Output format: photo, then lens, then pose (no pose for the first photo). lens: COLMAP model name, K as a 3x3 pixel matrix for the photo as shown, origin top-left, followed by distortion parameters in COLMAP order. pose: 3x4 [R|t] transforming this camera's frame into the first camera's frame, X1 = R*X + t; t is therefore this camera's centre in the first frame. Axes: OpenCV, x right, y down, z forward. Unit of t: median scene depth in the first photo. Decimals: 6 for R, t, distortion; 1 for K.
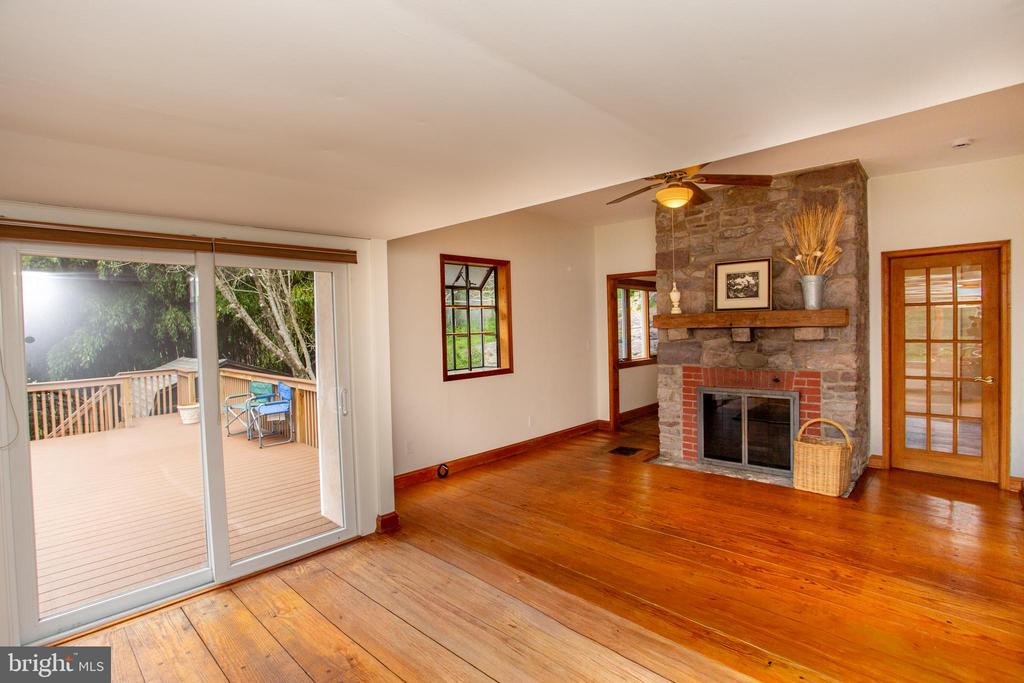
lens RADIAL K [[498.6, 0, 504.8], [0, 498.6, 337.8], [0, 0, 1]] dist [-0.063680, 0.024113]
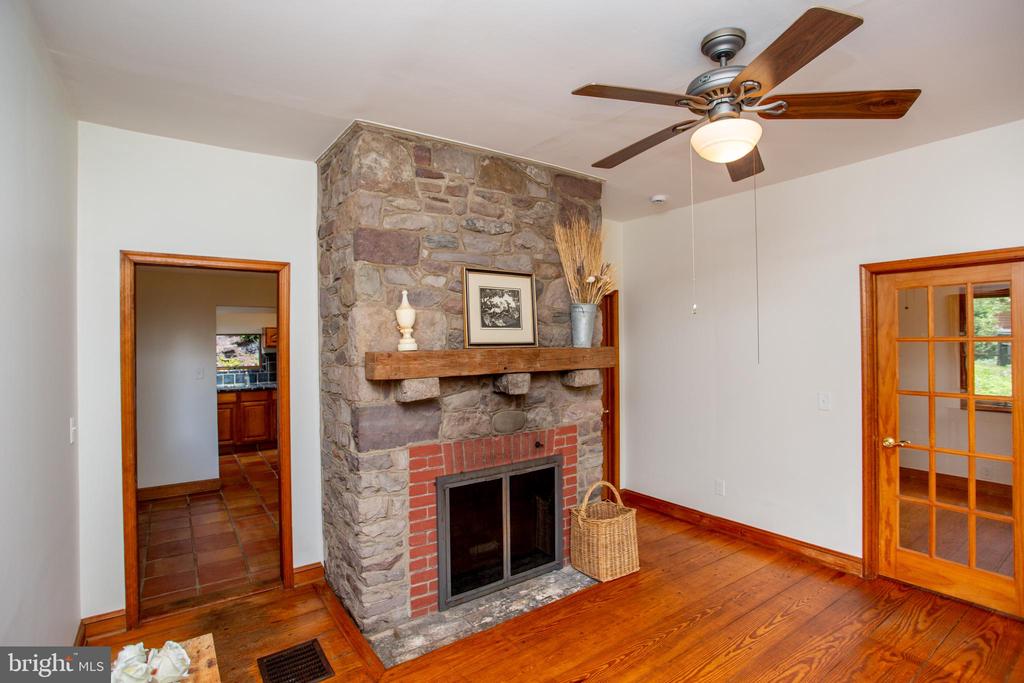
lens RADIAL K [[498.6, 0, 509.6], [0, 498.6, 339.0], [0, 0, 1]] dist [-0.063680, 0.024113]
pose [[0.187066, 0.025942, 0.982005, -0.169081], [0.029237, 0.999061, -0.031962, -0.043909], [-0.981912, 0.034690, 0.186132, 0.867192]]
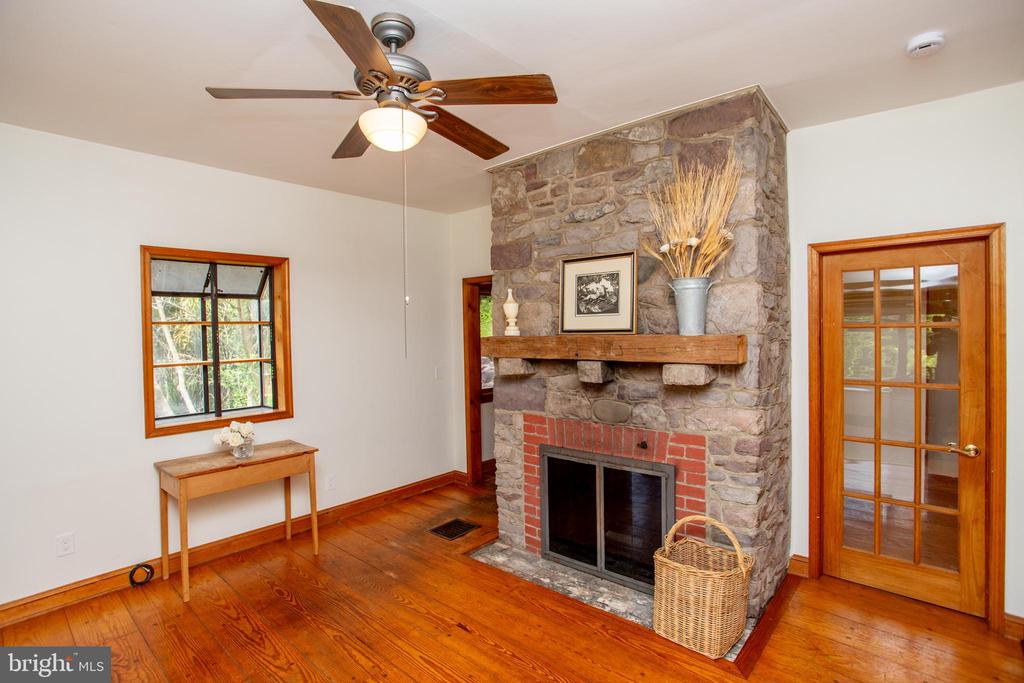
lens RADIAL K [[498.6, 0, 503.7], [0, 498.6, 338.3], [0, 0, 1]] dist [-0.063680, 0.024113]
pose [[0.999204, 0.005536, 0.039514, 0.335786], [-0.005218, 0.999953, -0.008148, -0.042722], [-0.039557, 0.007935, 0.999186, 0.353868]]
